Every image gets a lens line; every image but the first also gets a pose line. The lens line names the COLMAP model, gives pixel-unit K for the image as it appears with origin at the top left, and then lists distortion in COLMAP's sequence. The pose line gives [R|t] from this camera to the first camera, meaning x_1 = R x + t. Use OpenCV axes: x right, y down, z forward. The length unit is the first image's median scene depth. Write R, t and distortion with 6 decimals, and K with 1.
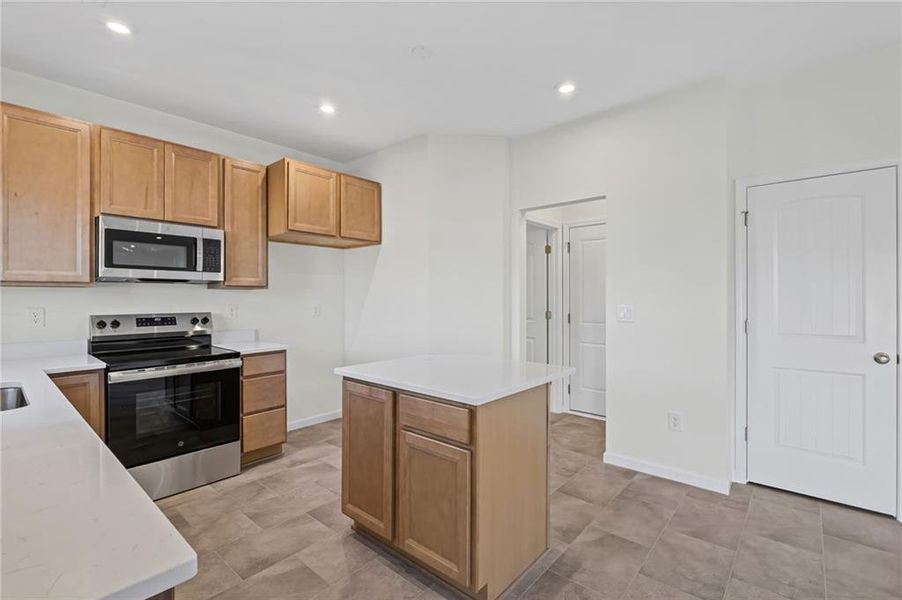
lens RADIAL K [[408.2, 0, 451.3], [0, 408.2, 297.6], [0, 0, 1]] dist [0.010745, -0.005164]
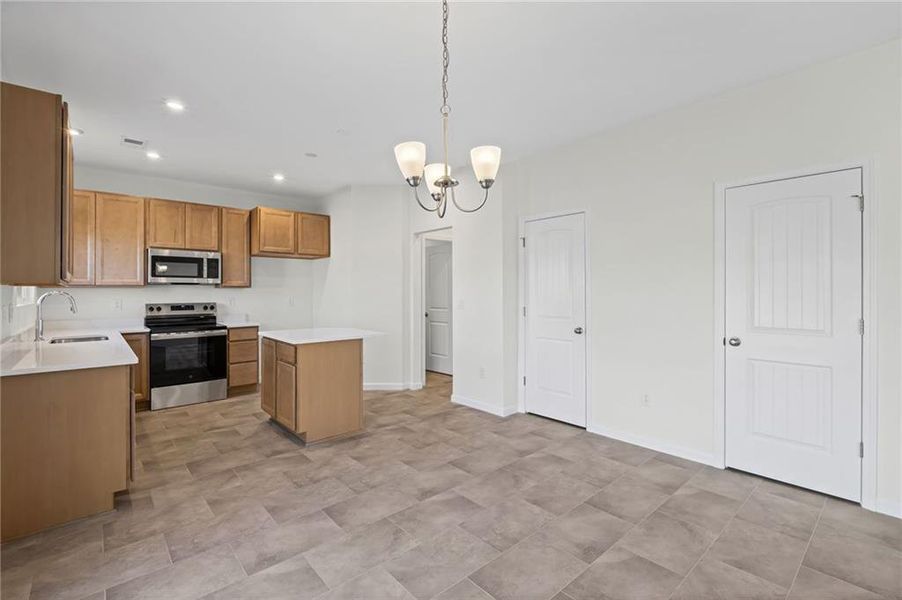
lens RADIAL K [[408.2, 0, 454.8], [0, 408.2, 292.0], [0, 0, 1]] dist [0.010745, -0.005164]
pose [[0.991813, -0.001707, -0.127684, 0.618957], [0.001301, 0.999994, -0.003264, 0.000508], [0.127688, 0.003071, 0.991810, -0.538612]]
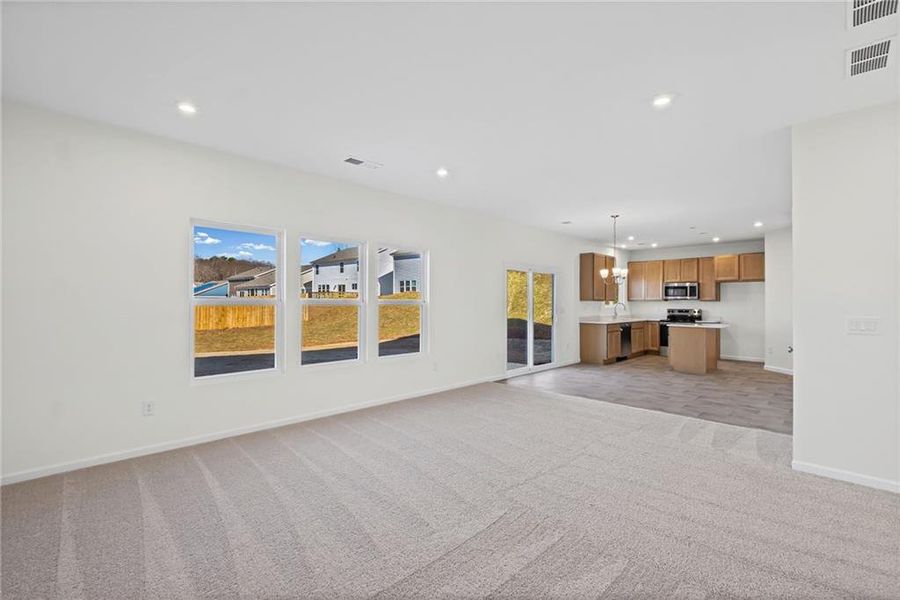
lens RADIAL K [[407.2, 0, 451.0], [0, 407.2, 302.7], [0, 0, 1]] dist [0.010745, -0.005164]
pose [[-0.044775, -0.006262, -0.998977, 2.766627], [-0.009664, 0.999936, -0.005835, 0.024980], [0.998950, 0.009393, -0.044833, -0.768660]]
